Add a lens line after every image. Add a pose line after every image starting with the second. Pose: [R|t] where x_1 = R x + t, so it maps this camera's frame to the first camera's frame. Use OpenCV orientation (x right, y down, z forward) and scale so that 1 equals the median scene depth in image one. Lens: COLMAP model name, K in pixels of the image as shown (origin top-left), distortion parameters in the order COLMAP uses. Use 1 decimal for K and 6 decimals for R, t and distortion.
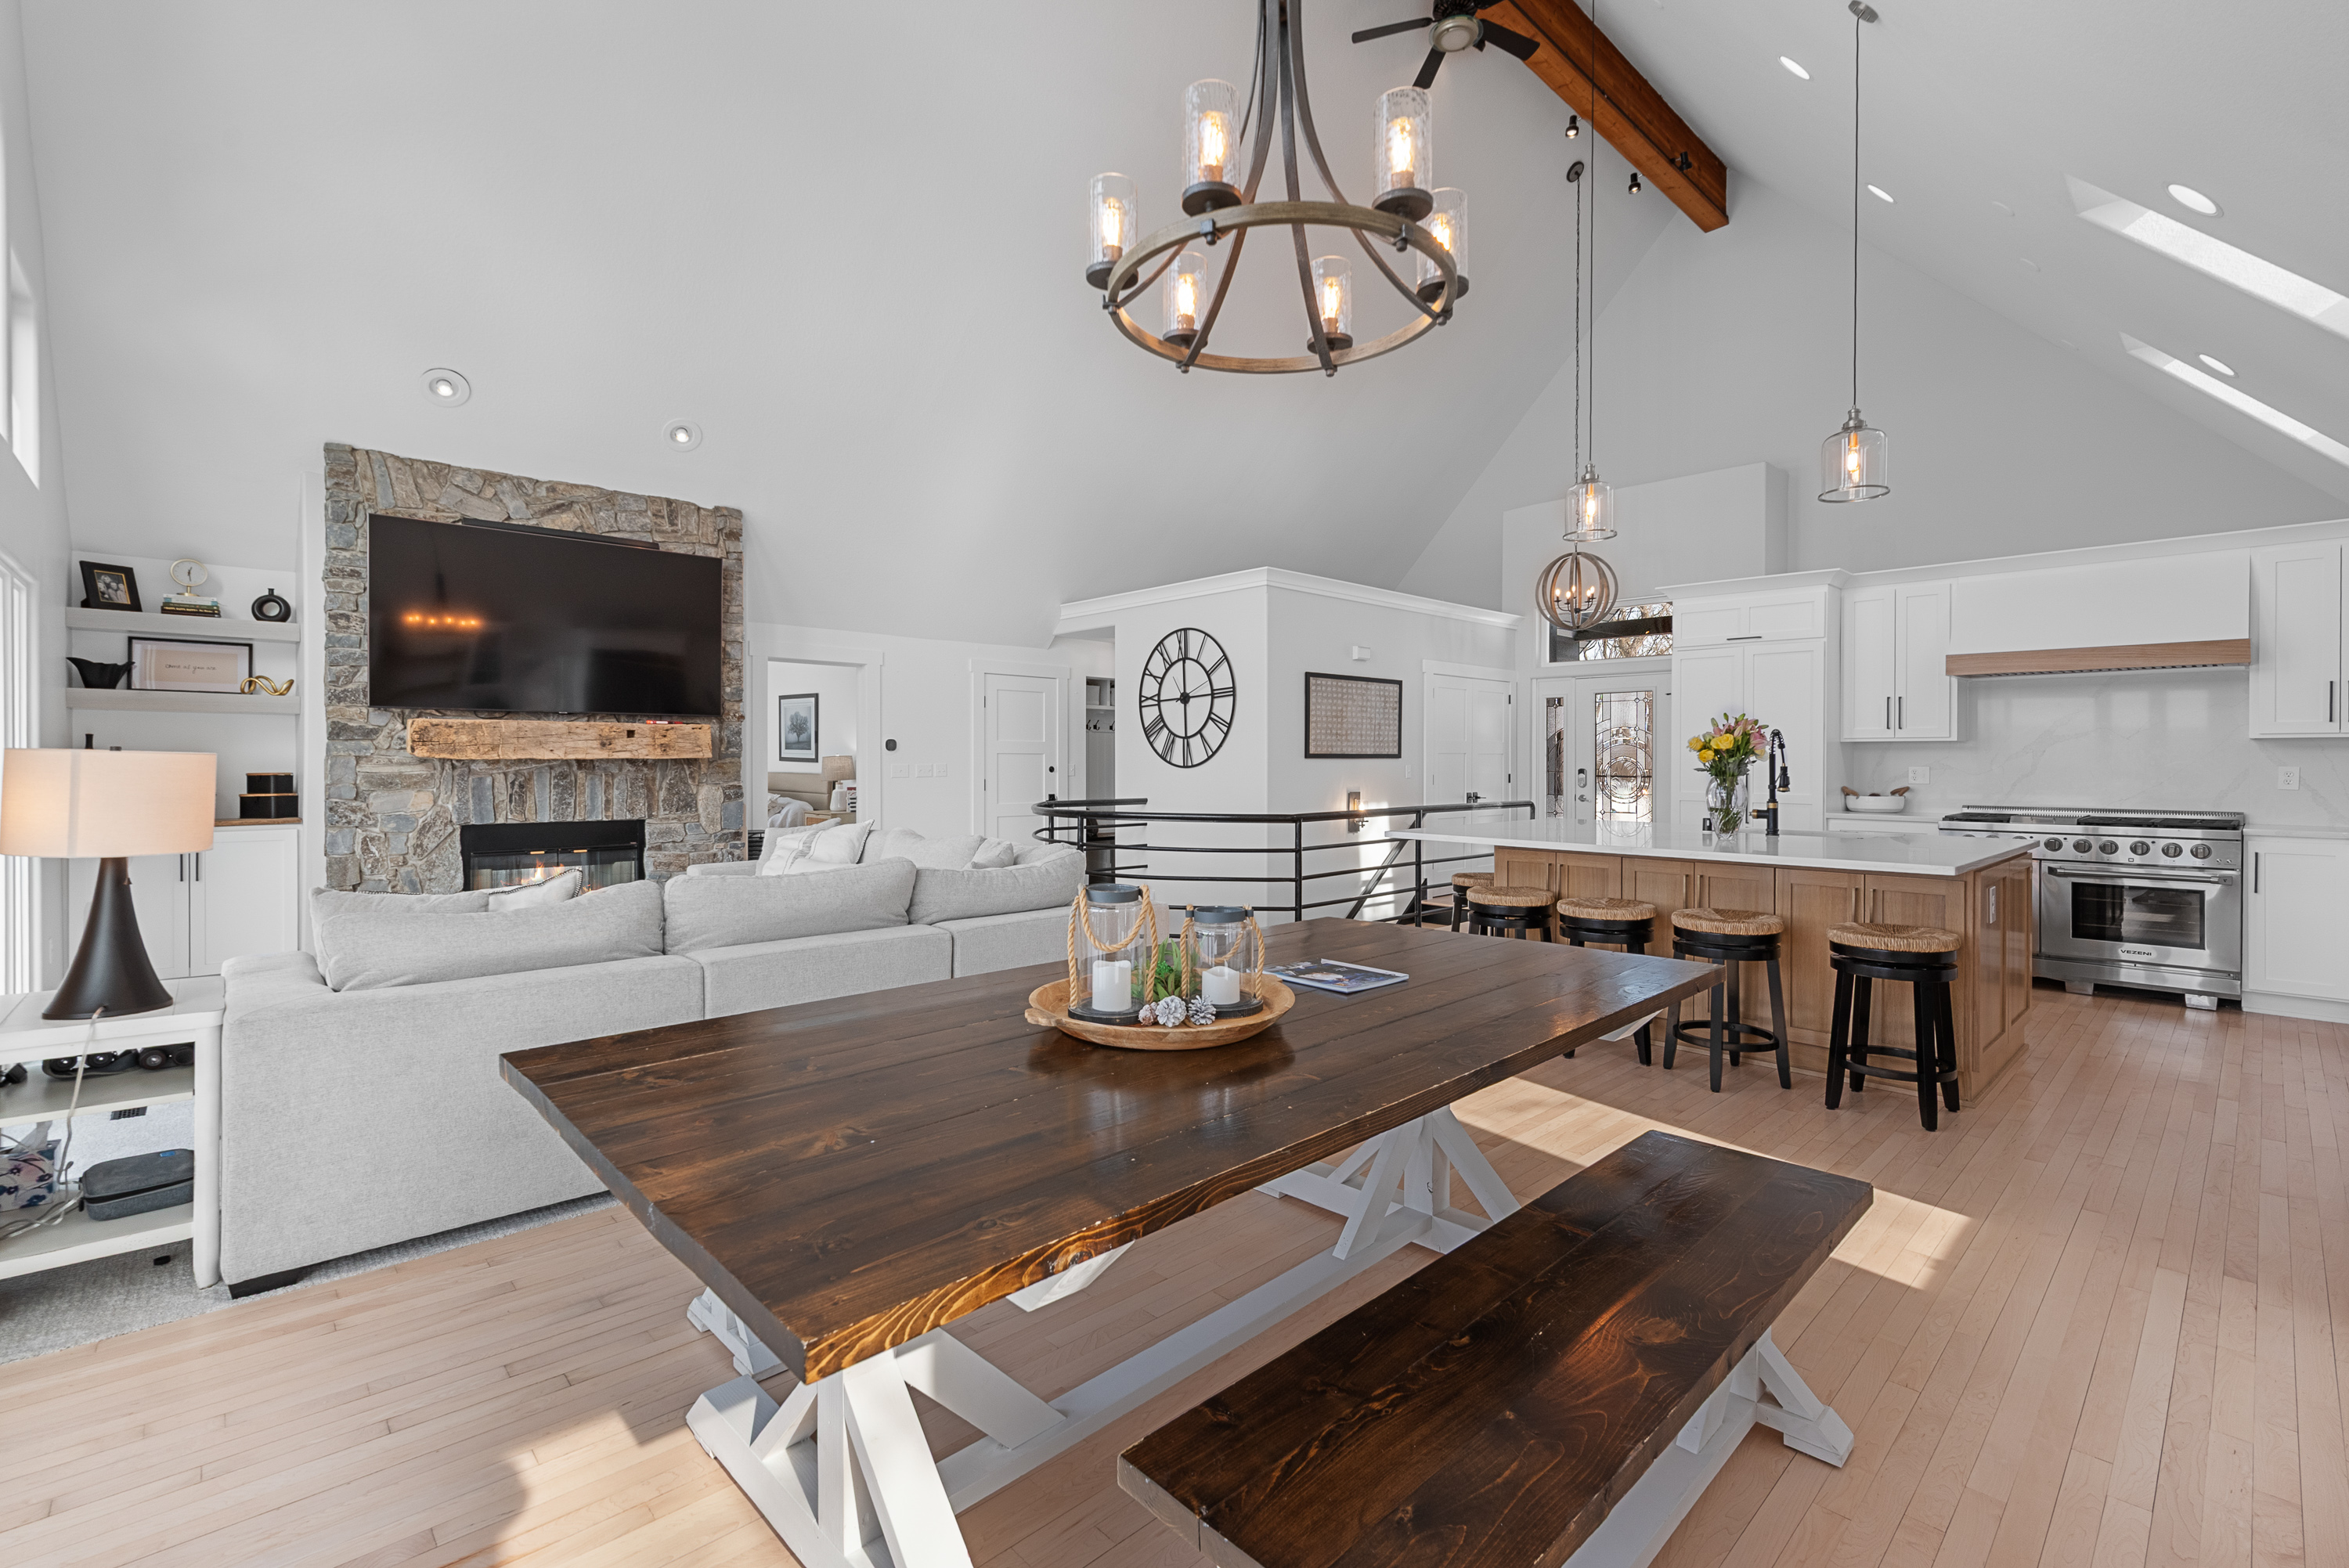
lens RADIAL K [[1023.9, 0, 1185.2], [0, 1023.9, 767.2], [0, 0, 1]] dist [0.000506, 0.000287]
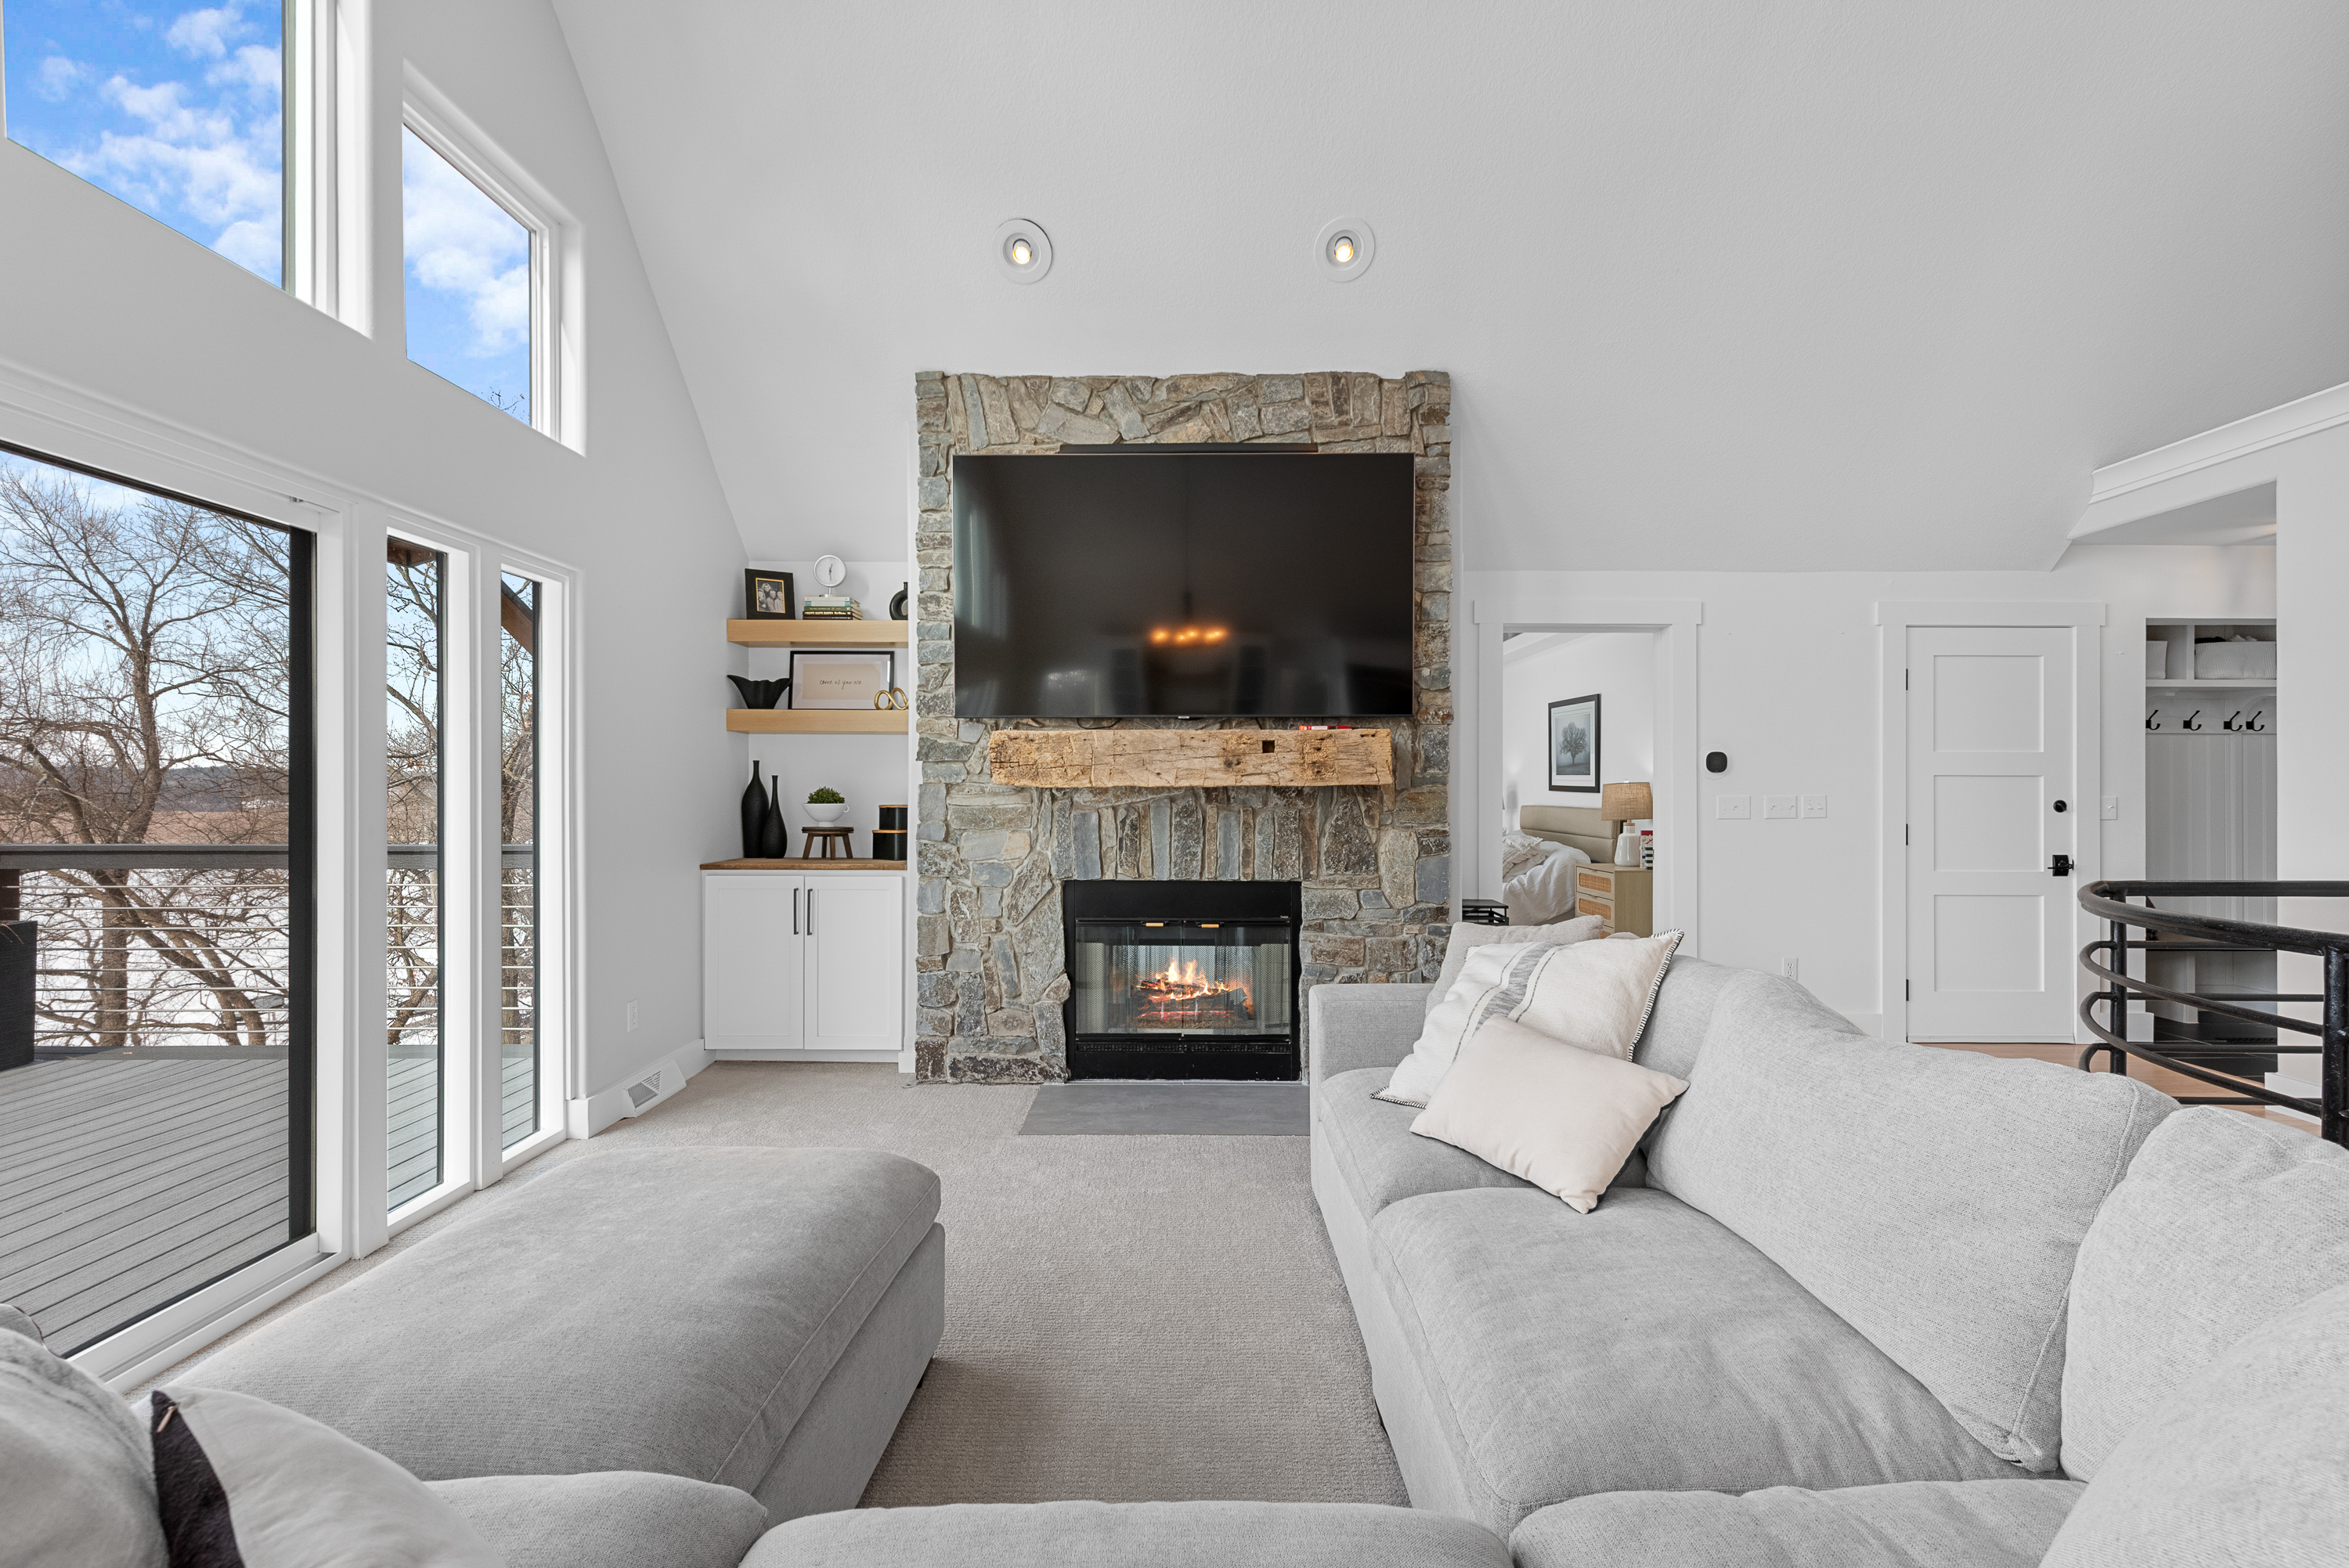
lens RADIAL K [[1023.9, 0, 1170.1], [0, 1023.9, 790.8], [0, 0, 1]] dist [0.000506, 0.000287]
pose [[0.724554, 0.000056, -0.689218, -0.150502], [-0.004054, 0.999983, -0.004180, -0.002624], [0.689206, 0.005823, 0.724542, 0.496161]]
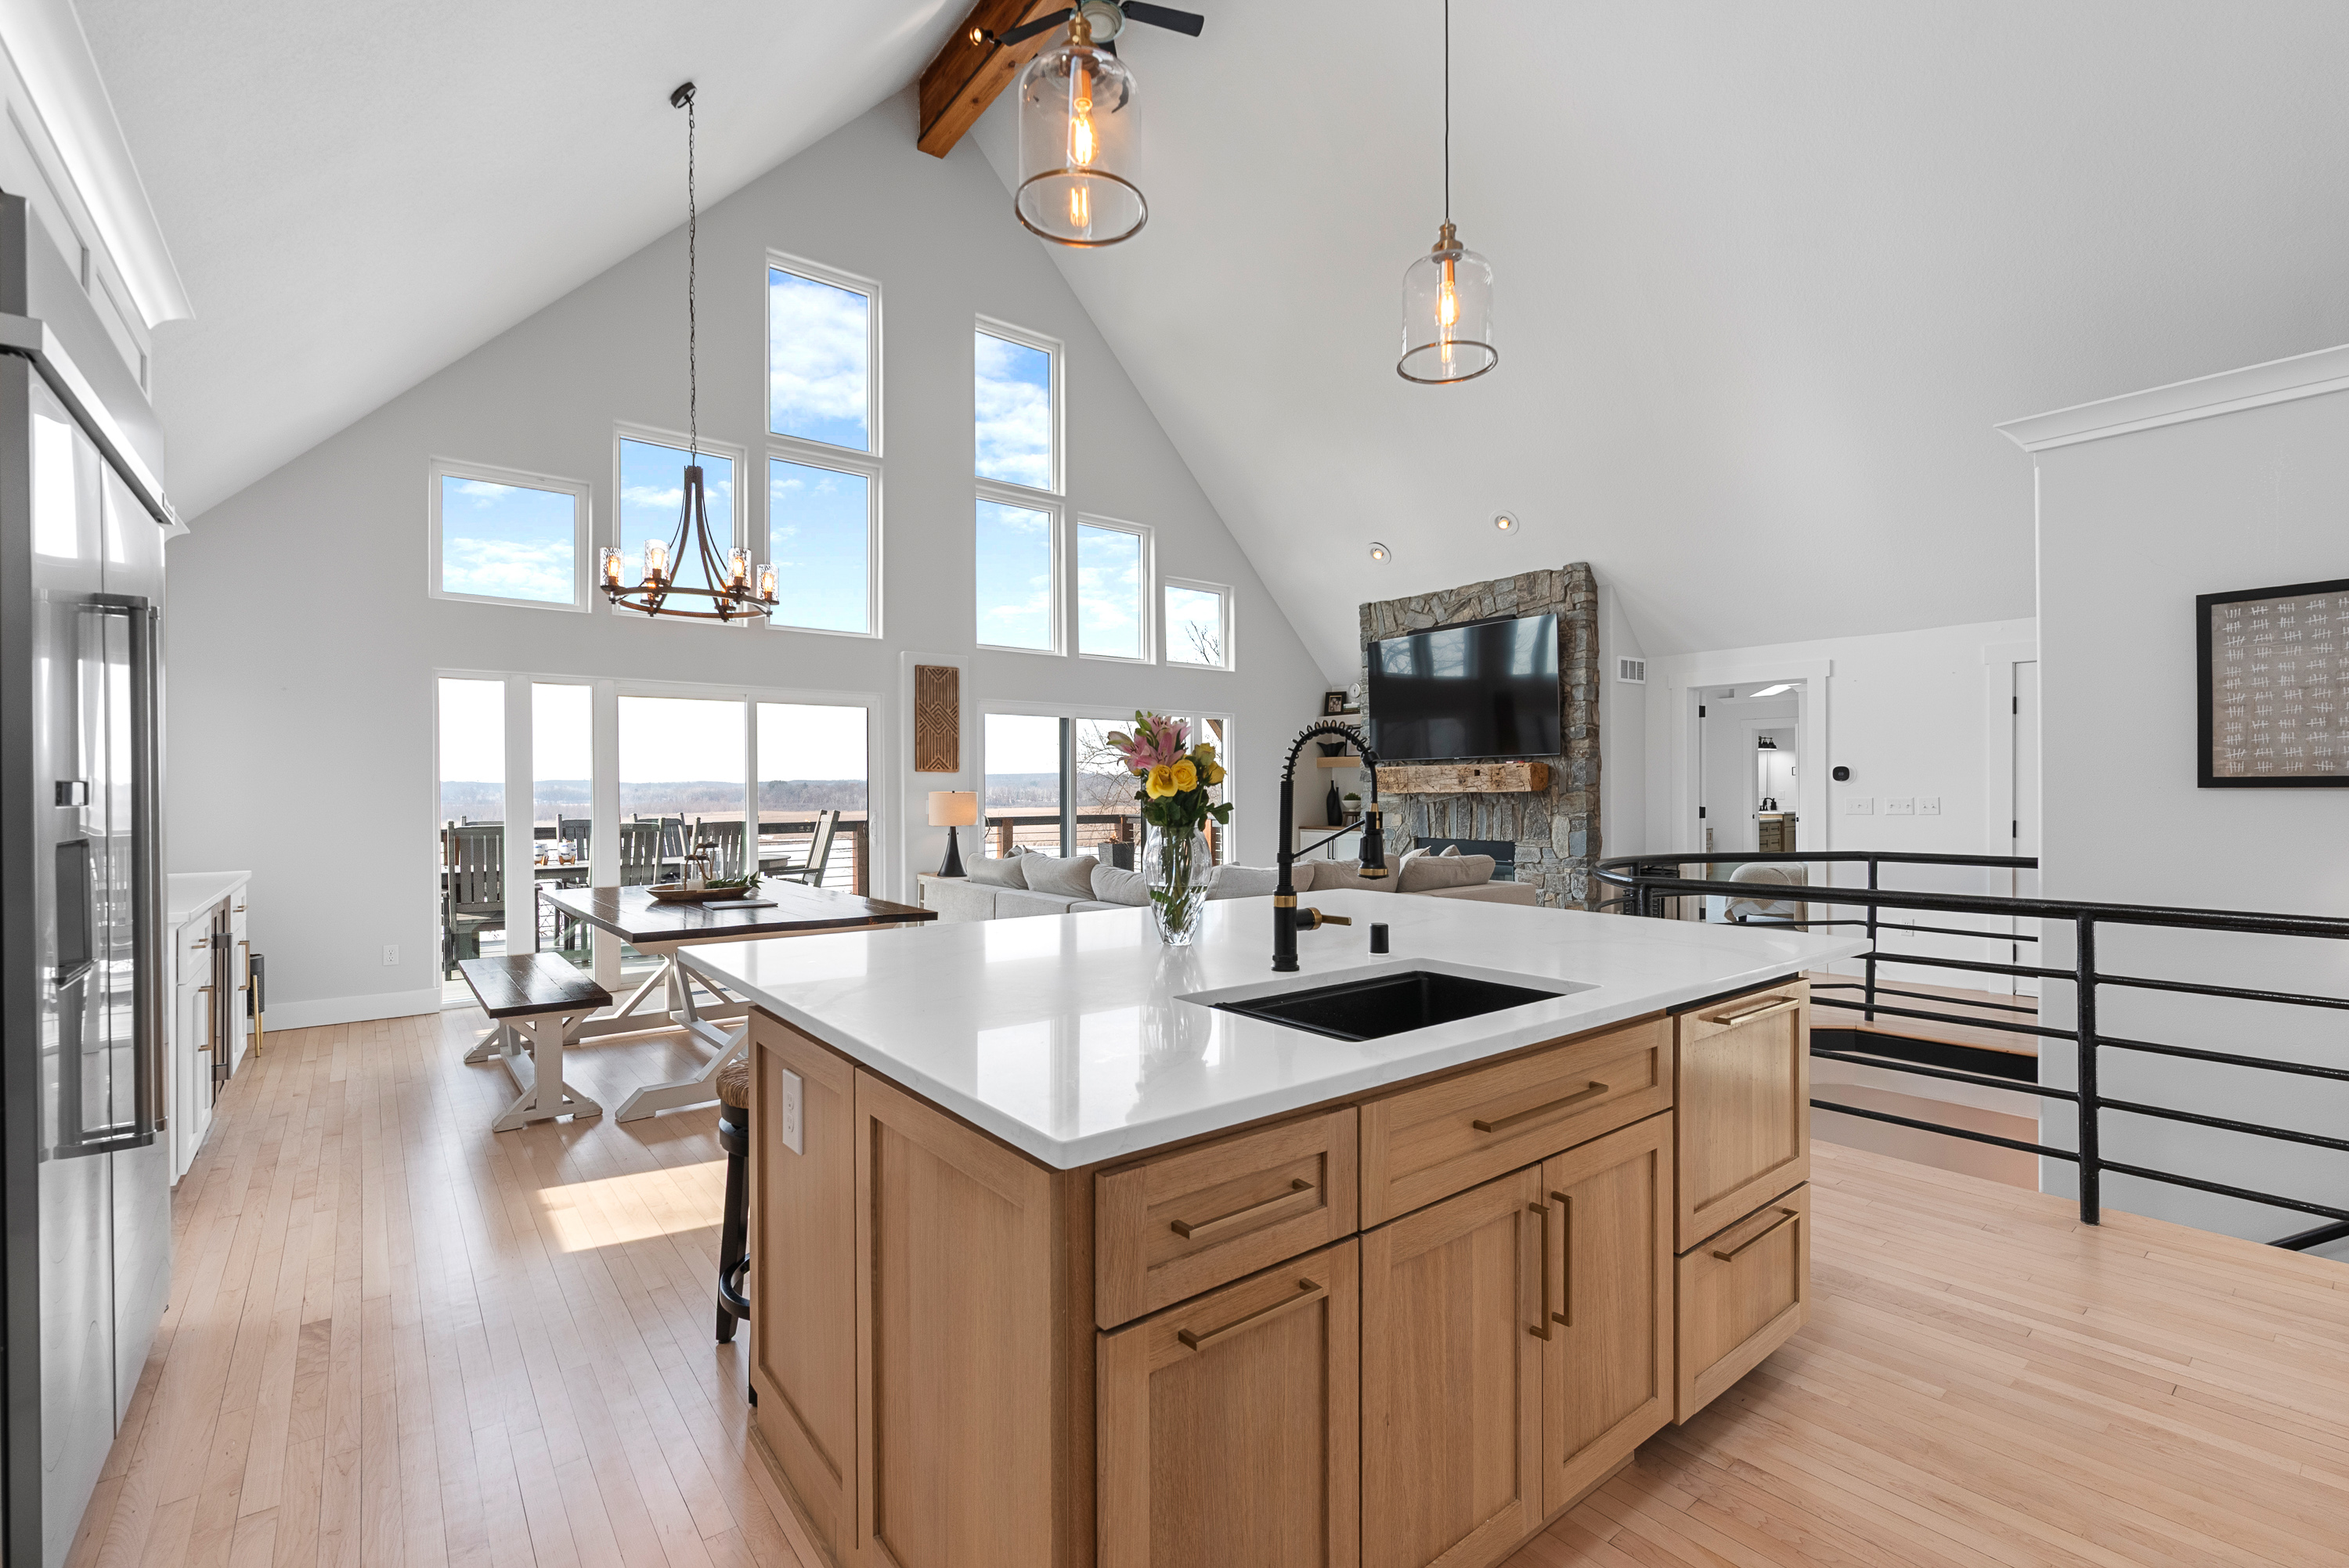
lens RADIAL K [[1023.9, 0, 1186.9], [0, 1023.9, 797.6], [0, 0, 1]] dist [0.000506, 0.000287]
pose [[-0.076394, 0.003634, -0.997071, 0.739018], [-0.004264, 0.999983, 0.003972, -0.005292], [0.997069, 0.004555, -0.076377, 0.725730]]
